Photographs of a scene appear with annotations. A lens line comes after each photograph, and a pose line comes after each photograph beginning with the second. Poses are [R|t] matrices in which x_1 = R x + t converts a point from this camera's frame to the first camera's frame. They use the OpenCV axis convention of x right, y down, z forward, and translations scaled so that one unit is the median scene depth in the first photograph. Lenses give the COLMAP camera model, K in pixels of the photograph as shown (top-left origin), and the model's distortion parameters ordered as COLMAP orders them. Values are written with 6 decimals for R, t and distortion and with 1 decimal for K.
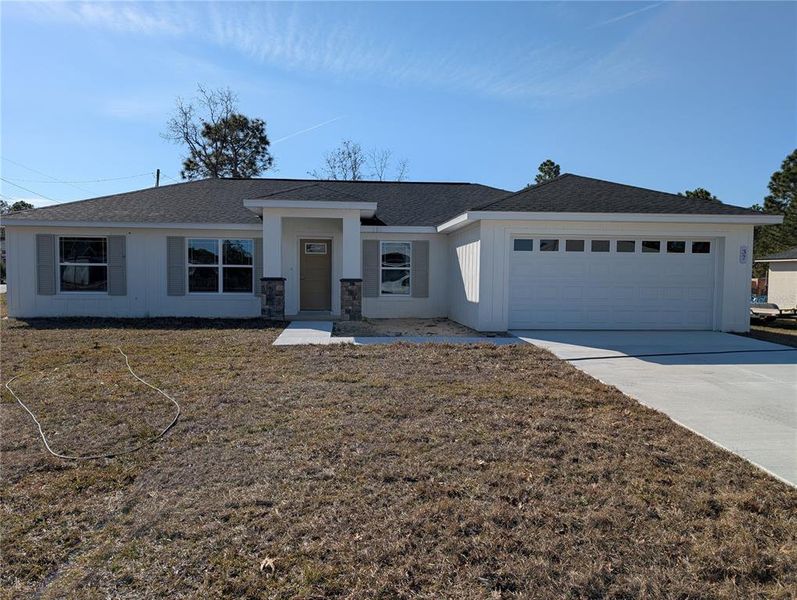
lens RADIAL K [[570.2, 0, 401.0], [0, 570.2, 297.3], [0, 0, 1]] dist [0.026290, -0.022583]
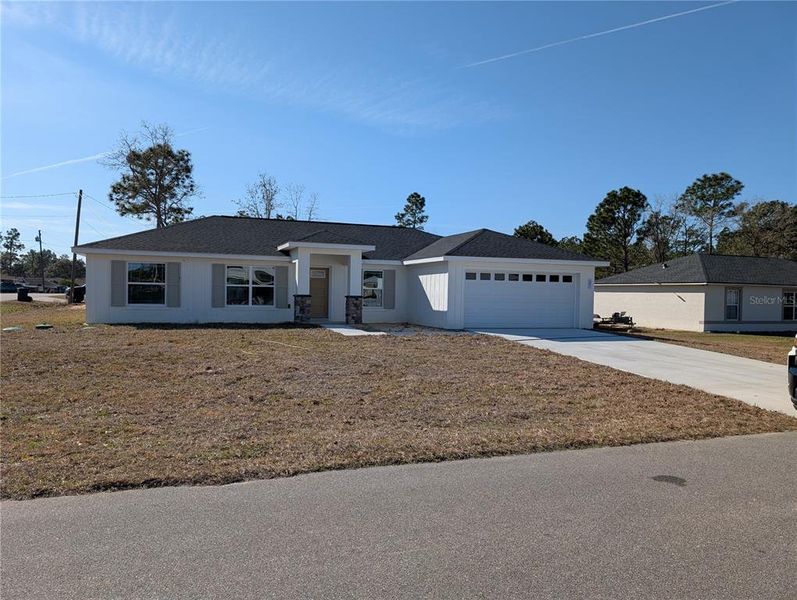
lens RADIAL K [[570.2, 0, 394.9], [0, 570.2, 302.2], [0, 0, 1]] dist [0.026290, -0.022583]
pose [[0.967039, 0.004476, 0.254589, -0.328460], [0.000579, 0.999804, -0.019775, 0.012136], [-0.254628, 0.019270, 0.966847, -0.413080]]
